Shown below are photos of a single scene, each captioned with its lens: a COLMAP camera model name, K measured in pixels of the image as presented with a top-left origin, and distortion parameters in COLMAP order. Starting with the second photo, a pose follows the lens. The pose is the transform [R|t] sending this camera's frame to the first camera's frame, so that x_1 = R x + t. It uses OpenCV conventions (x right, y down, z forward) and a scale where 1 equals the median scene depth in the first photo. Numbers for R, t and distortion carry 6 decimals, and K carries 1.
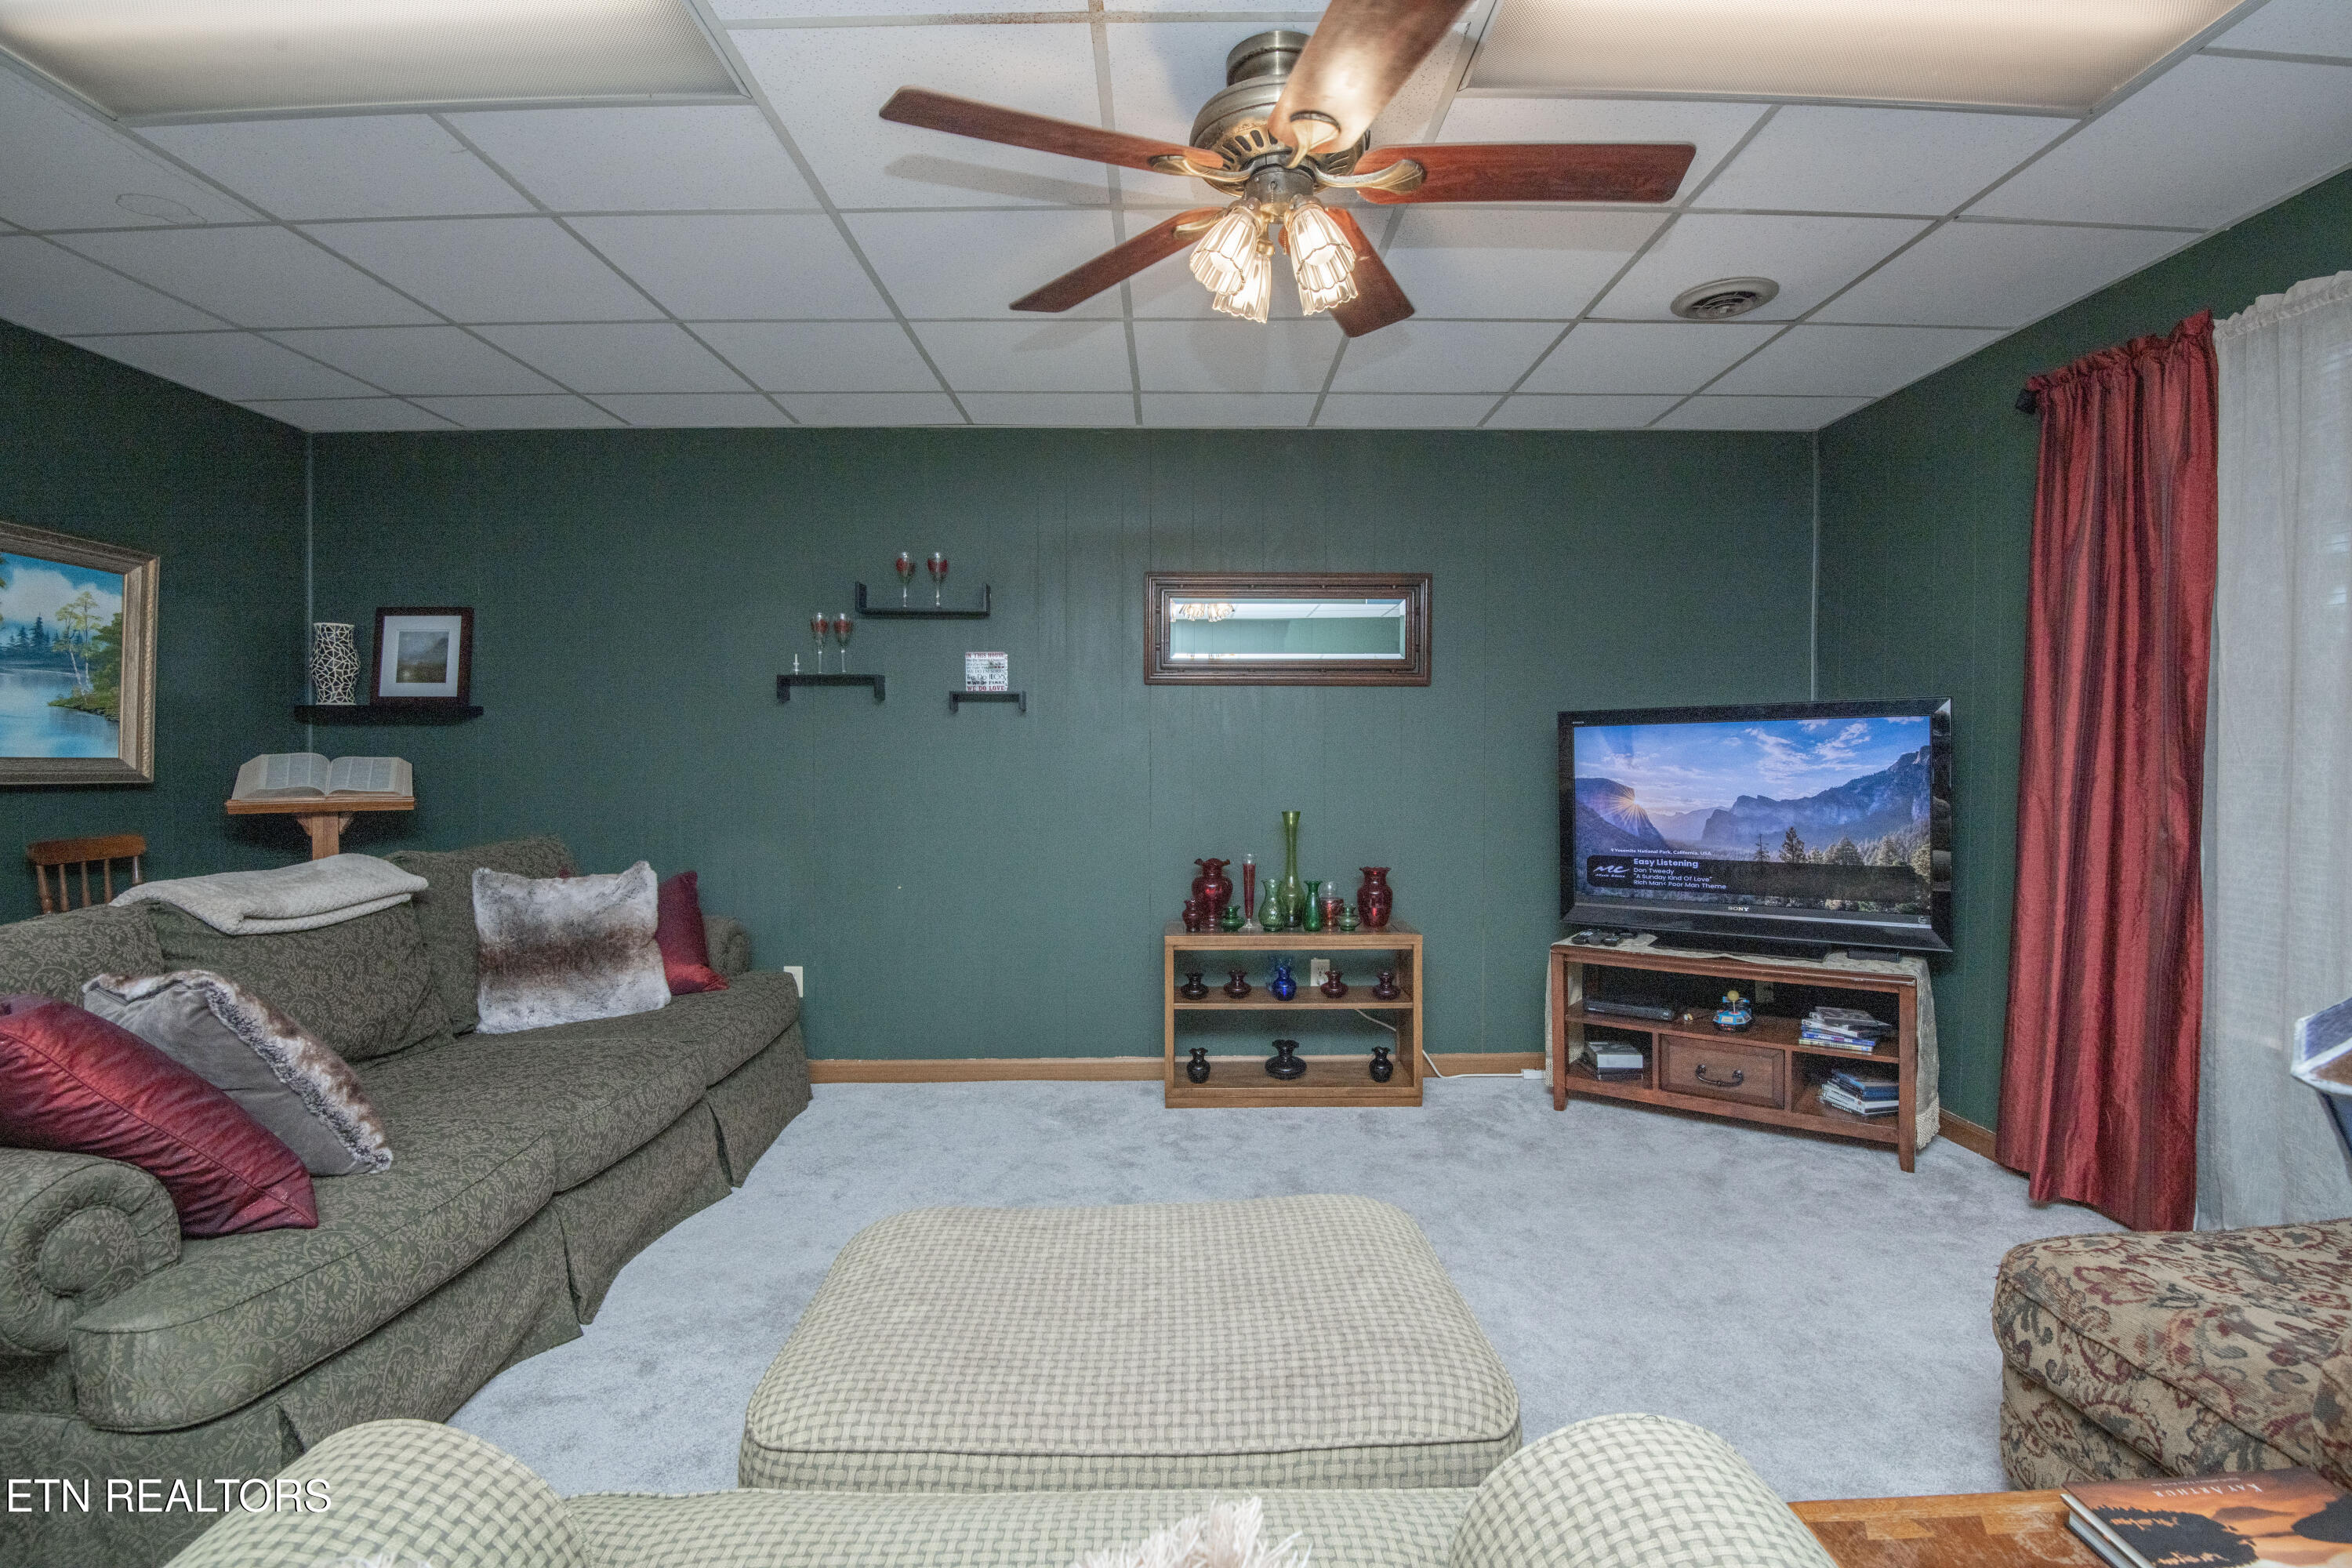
lens RADIAL K [[1083.5, 0, 1188.5], [0, 1083.5, 780.7], [0, 0, 1]] dist [-0.019436, -0.014572]
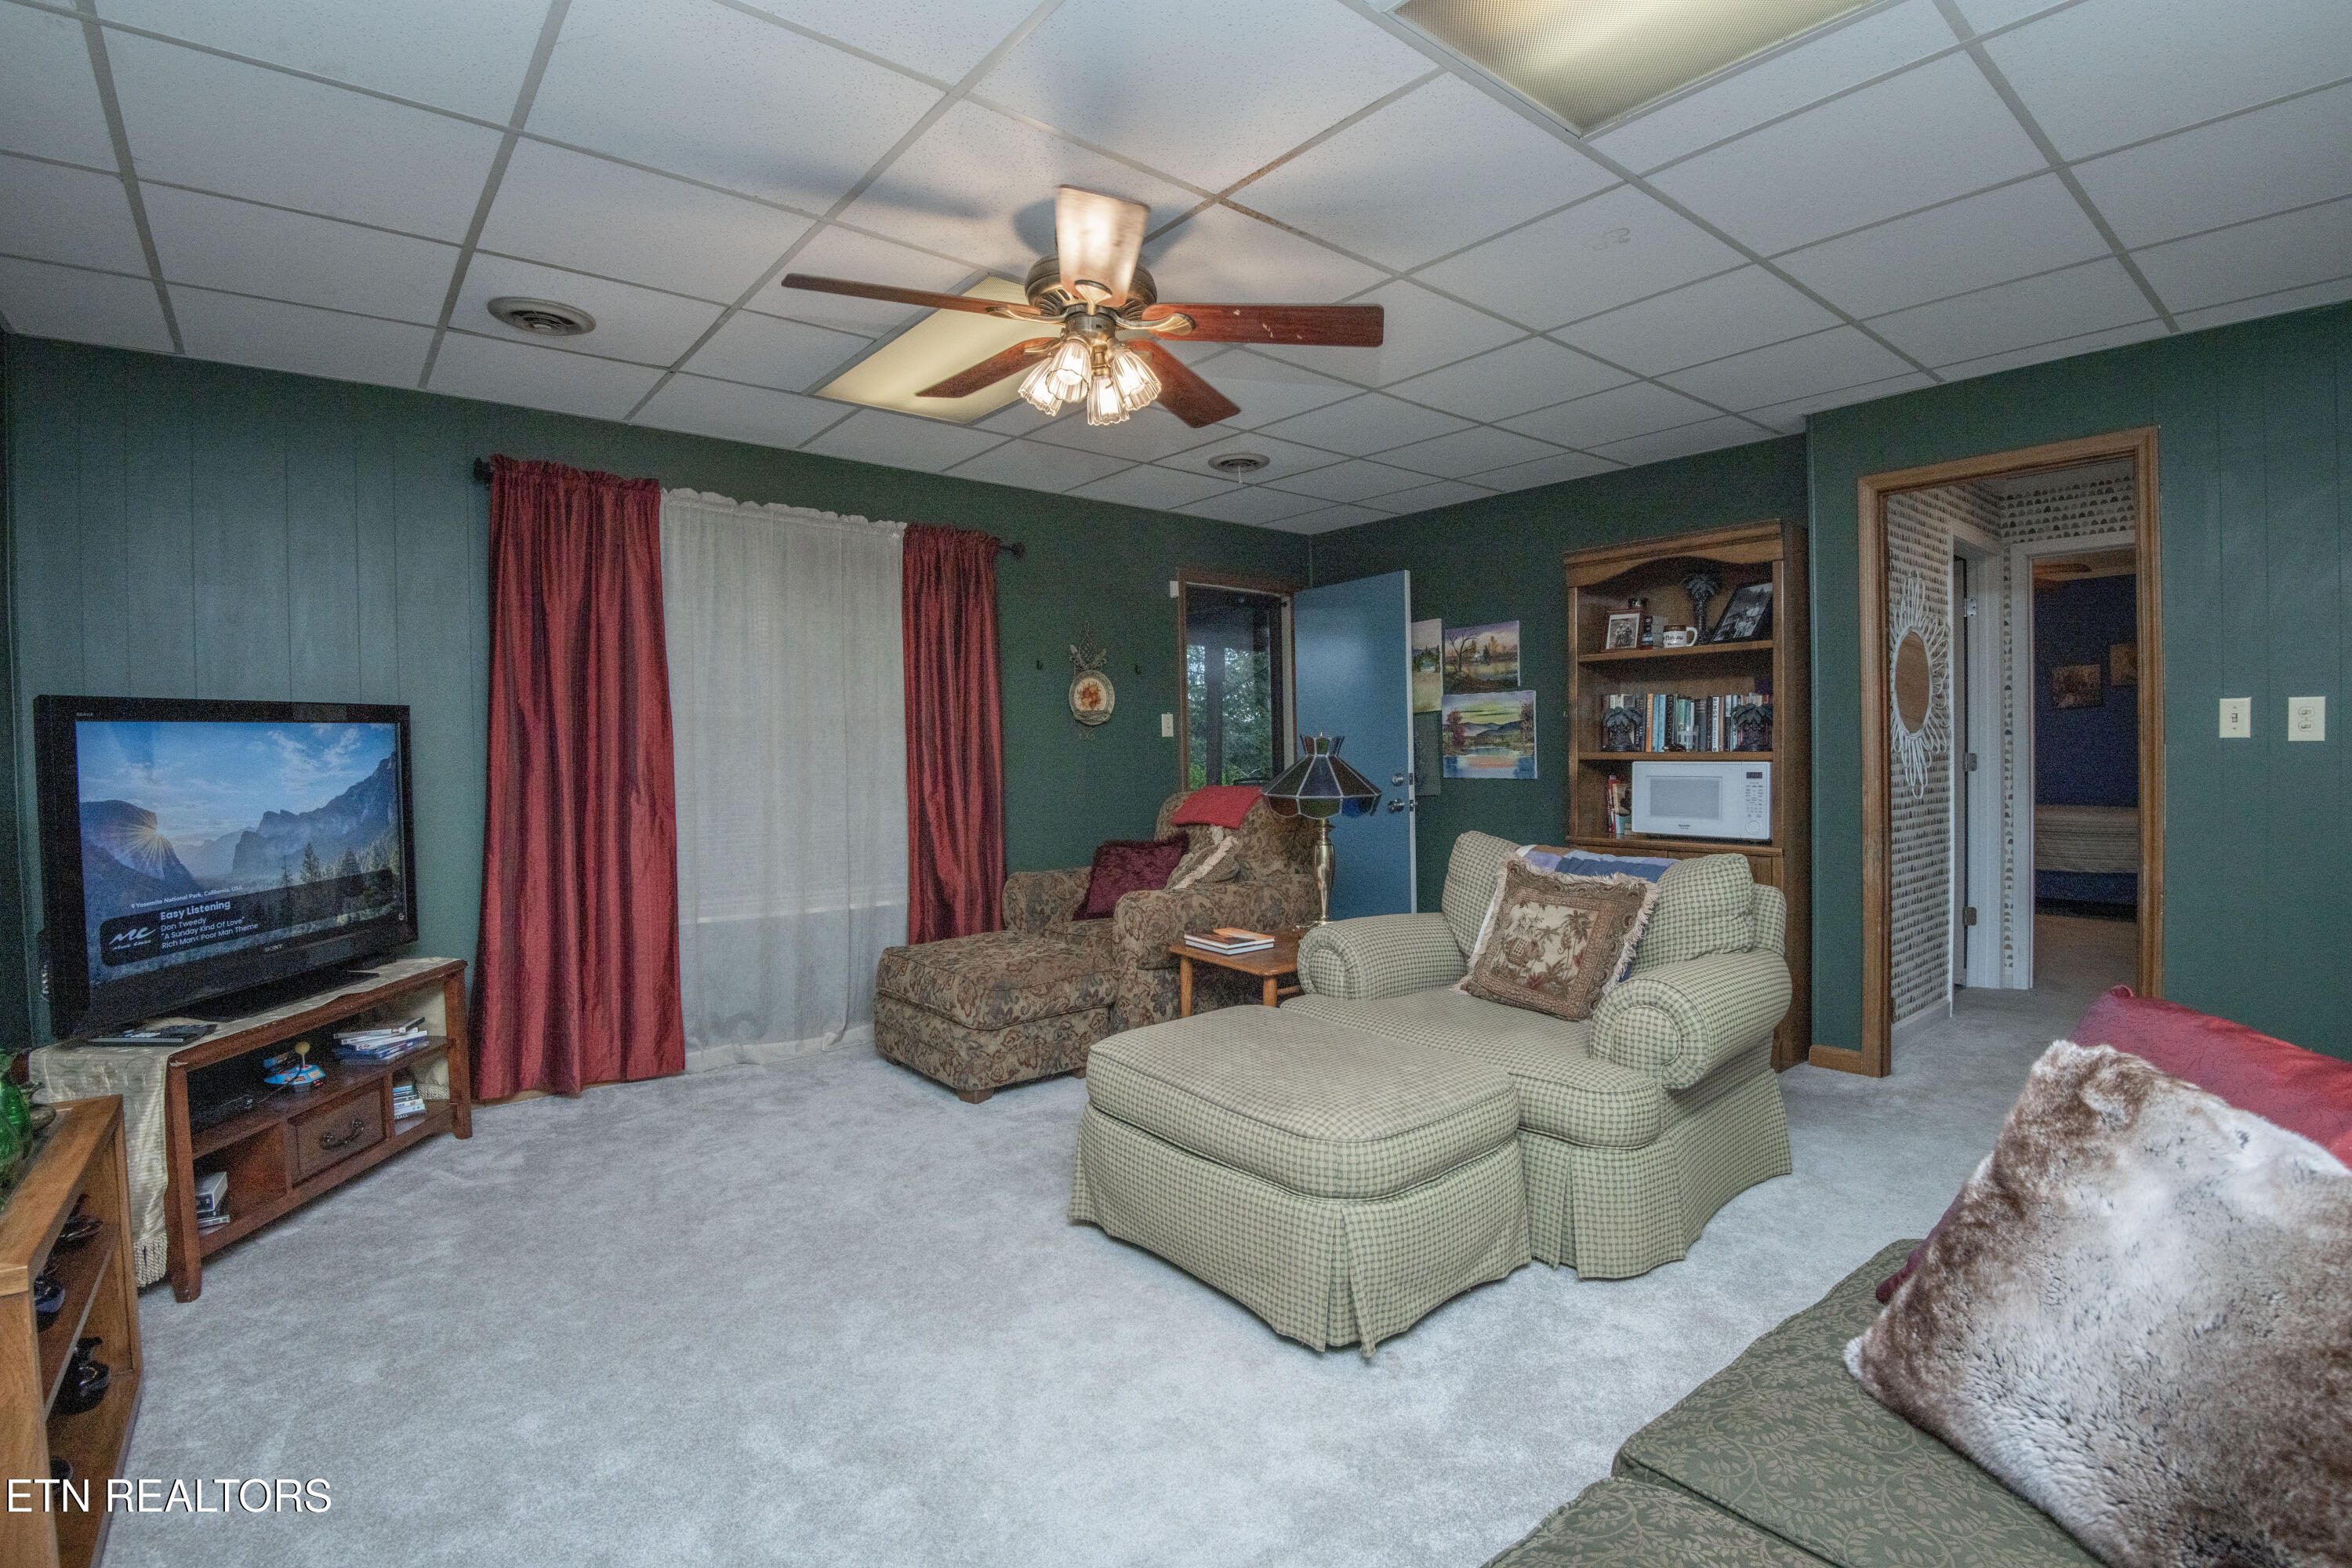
lens RADIAL K [[1083.5, 0, 1171.8], [0, 1083.5, 778.0], [0, 0, 1]] dist [-0.019436, -0.014572]
pose [[-0.635326, -0.013391, 0.772128, -0.537336], [0.027352, 0.998832, 0.039829, -0.024552], [-0.771760, 0.046424, -0.634217, 0.944322]]
